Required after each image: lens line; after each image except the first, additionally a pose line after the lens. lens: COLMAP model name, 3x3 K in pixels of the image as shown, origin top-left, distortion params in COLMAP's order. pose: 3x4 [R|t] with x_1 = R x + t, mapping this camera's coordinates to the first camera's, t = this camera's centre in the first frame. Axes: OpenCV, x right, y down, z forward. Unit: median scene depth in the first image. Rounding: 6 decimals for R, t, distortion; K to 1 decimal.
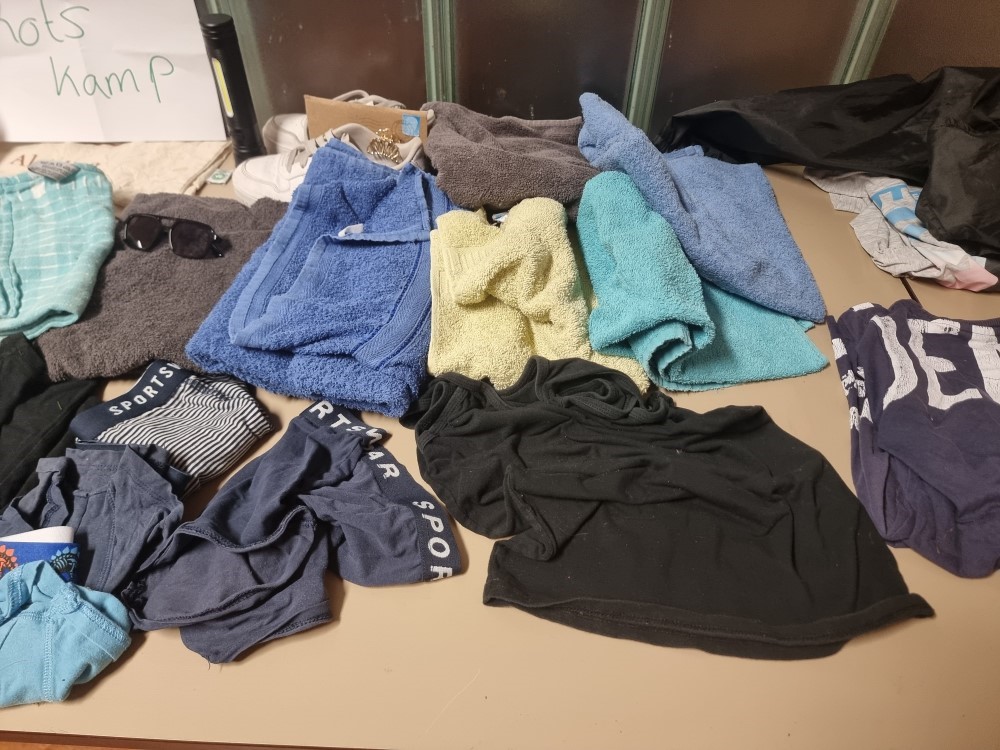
lens RADIAL K [[702.1, 0, 505.2], [0, 702.1, 375.0], [0, 0, 1]] dist [0.040697, -0.041482]
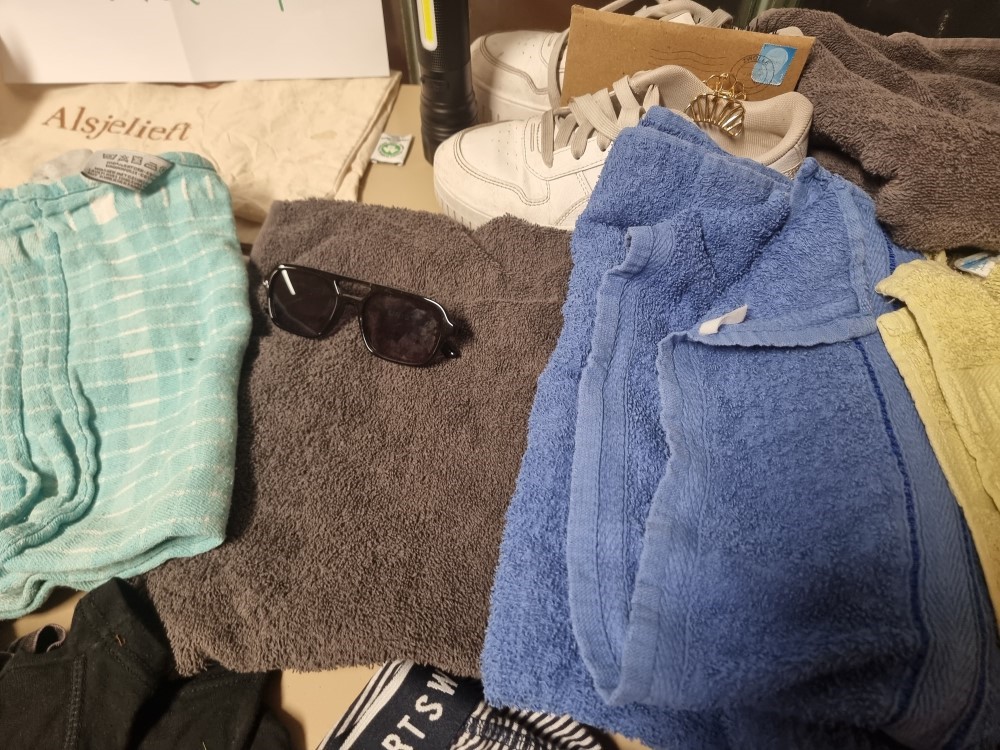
lens RADIAL K [[702.1, 0, 499.7], [0, 702.1, 384.1], [0, 0, 1]] dist [0.040697, -0.041482]
pose [[0.998282, 0.022893, -0.053935, -0.332266], [-0.012364, 0.982088, 0.188017, -0.239794], [0.057273, -0.187027, 0.980684, 0.473619]]
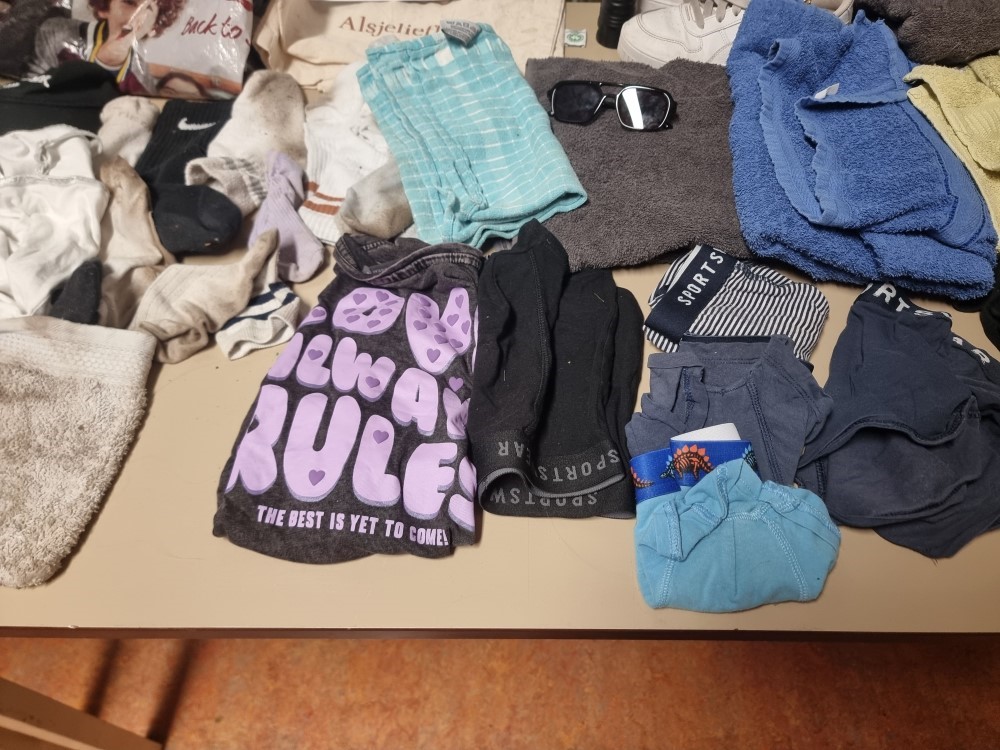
lens RADIAL K [[702.1, 0, 505.9], [0, 702.1, 376.2], [0, 0, 1]] dist [0.040697, -0.041482]
pose [[0.999351, -0.032107, 0.016328, -0.620756], [0.029085, 0.986685, 0.160019, -0.005055], [-0.021249, -0.159440, 0.986979, 0.063217]]
